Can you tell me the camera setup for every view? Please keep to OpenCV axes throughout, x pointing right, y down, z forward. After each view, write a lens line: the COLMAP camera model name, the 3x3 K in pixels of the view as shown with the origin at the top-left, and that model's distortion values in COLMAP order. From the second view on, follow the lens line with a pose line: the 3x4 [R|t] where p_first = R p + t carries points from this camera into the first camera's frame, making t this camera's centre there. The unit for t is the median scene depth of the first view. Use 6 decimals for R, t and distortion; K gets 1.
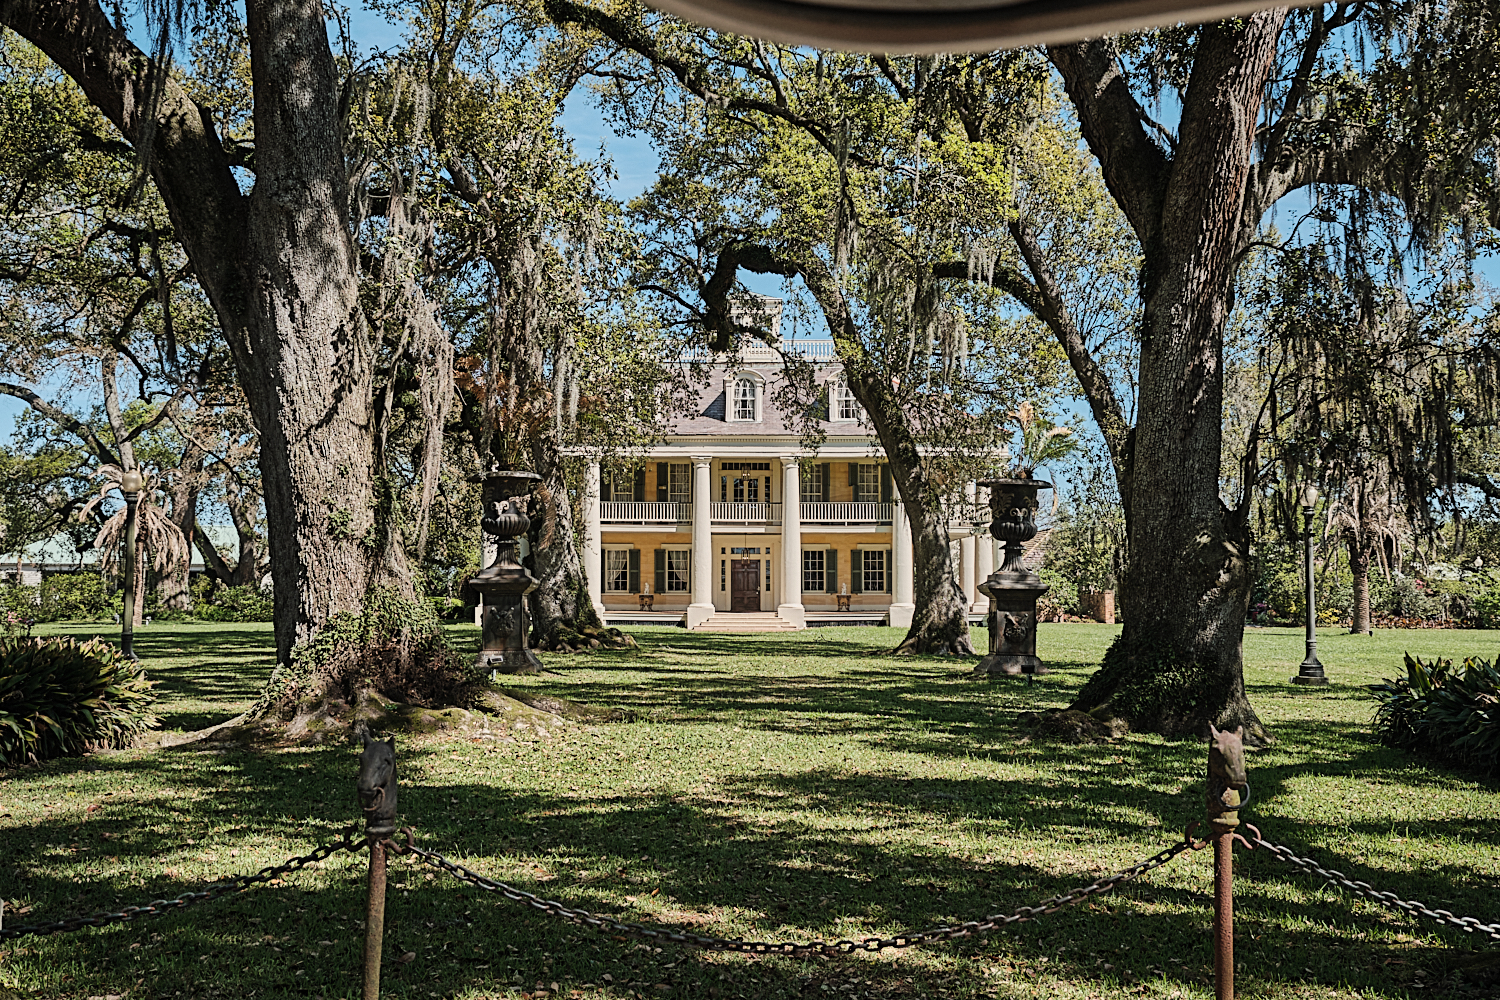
lens RADIAL K [[1273.5, 0, 753.6], [0, 1273.5, 505.3], [0, 0, 1]] dist [-0.009847, -0.001005]
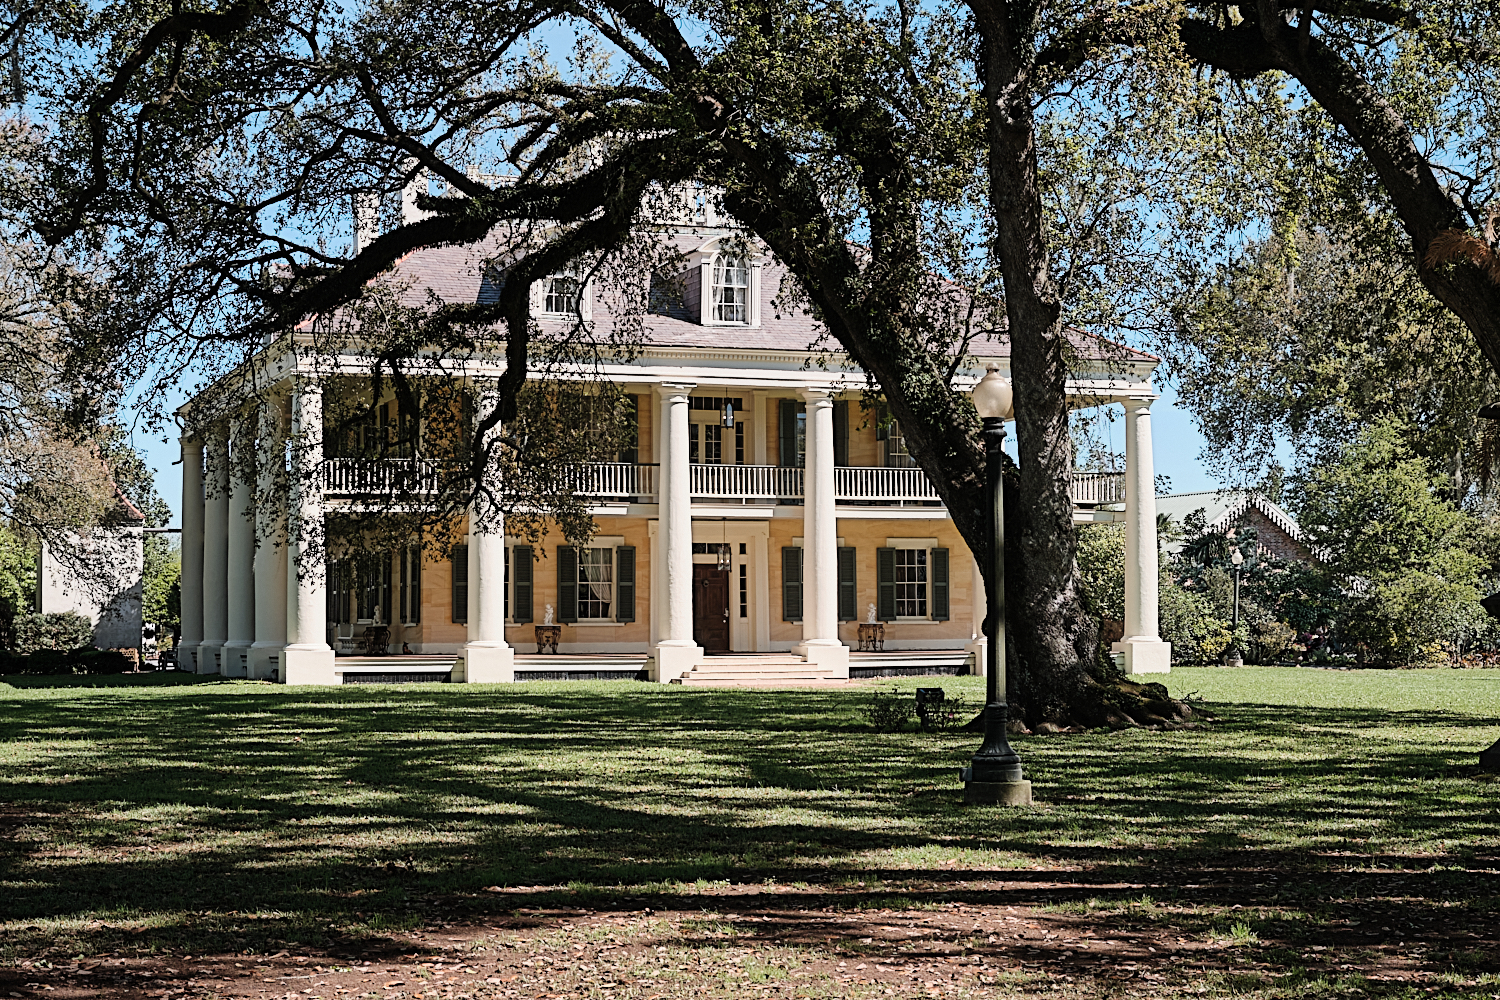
lens RADIAL K [[2253.9, 0, 748.0], [0, 2253.9, 496.4], [0, 0, 1]] dist [0.031350, 0.000000]
pose [[0.944987, 0.011937, 0.326889, -0.334451], [-0.016732, 0.999790, 0.011858, -0.000415], [-0.326679, -0.016675, 0.944988, 0.025150]]
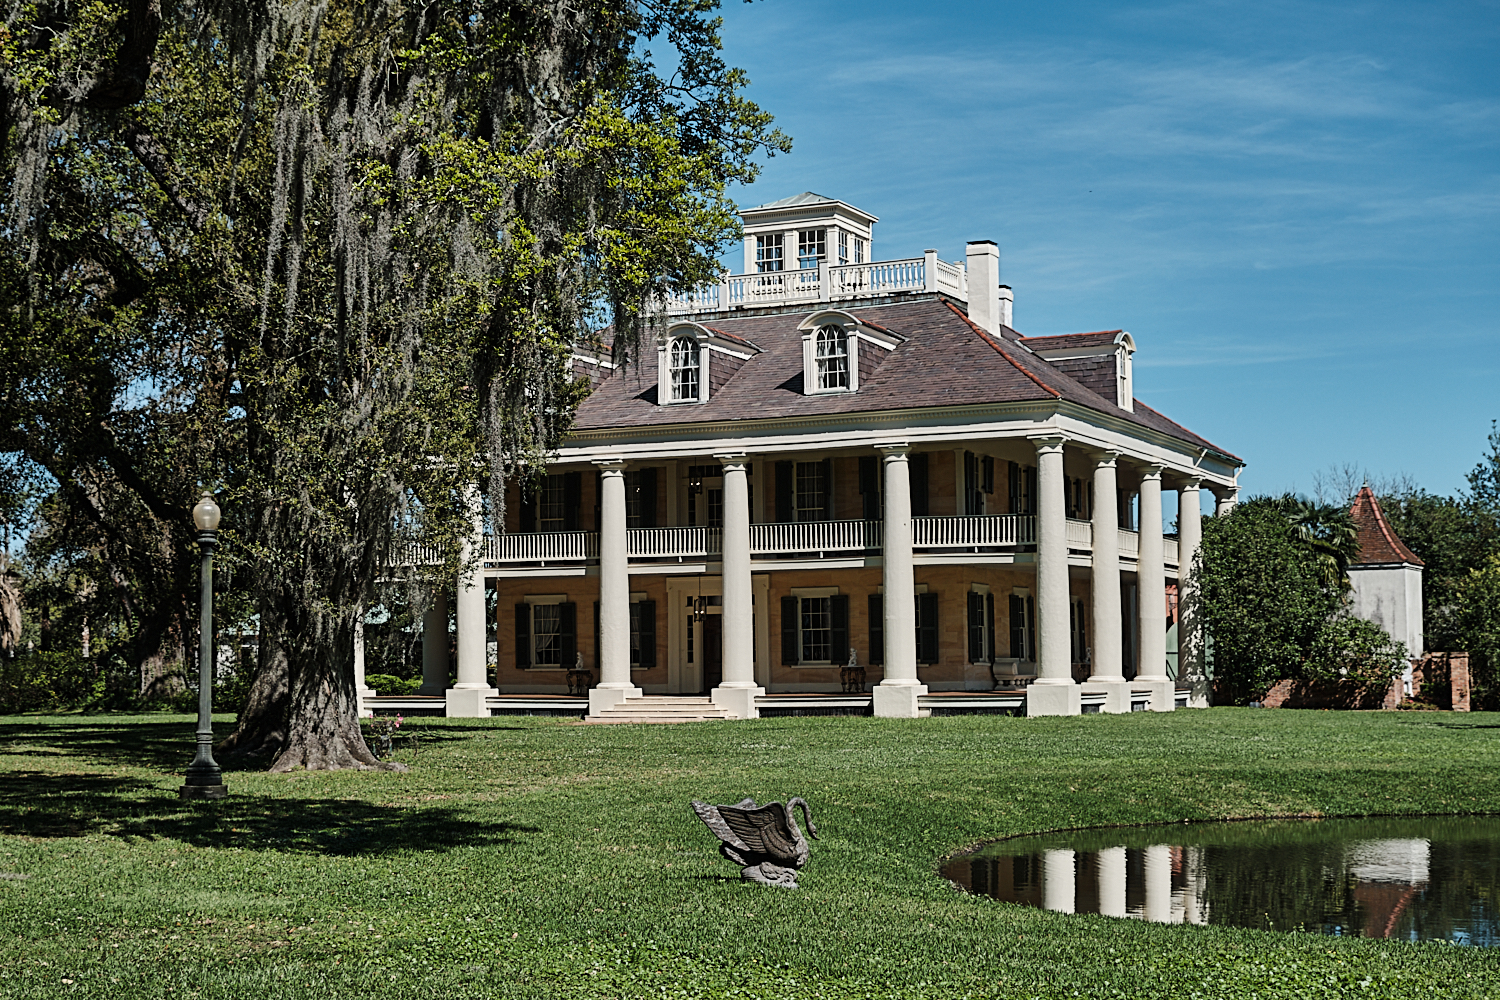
lens RADIAL K [[2199.5, 0, 749.5], [0, 2199.5, 501.4], [0, 0, 1]] dist [-0.027912, 0.000000]
pose [[0.919095, -0.041873, -0.391805, 0.461841], [0.039913, 0.999117, -0.013150, 0.000792], [0.392009, -0.003552, 0.919954, -0.023390]]
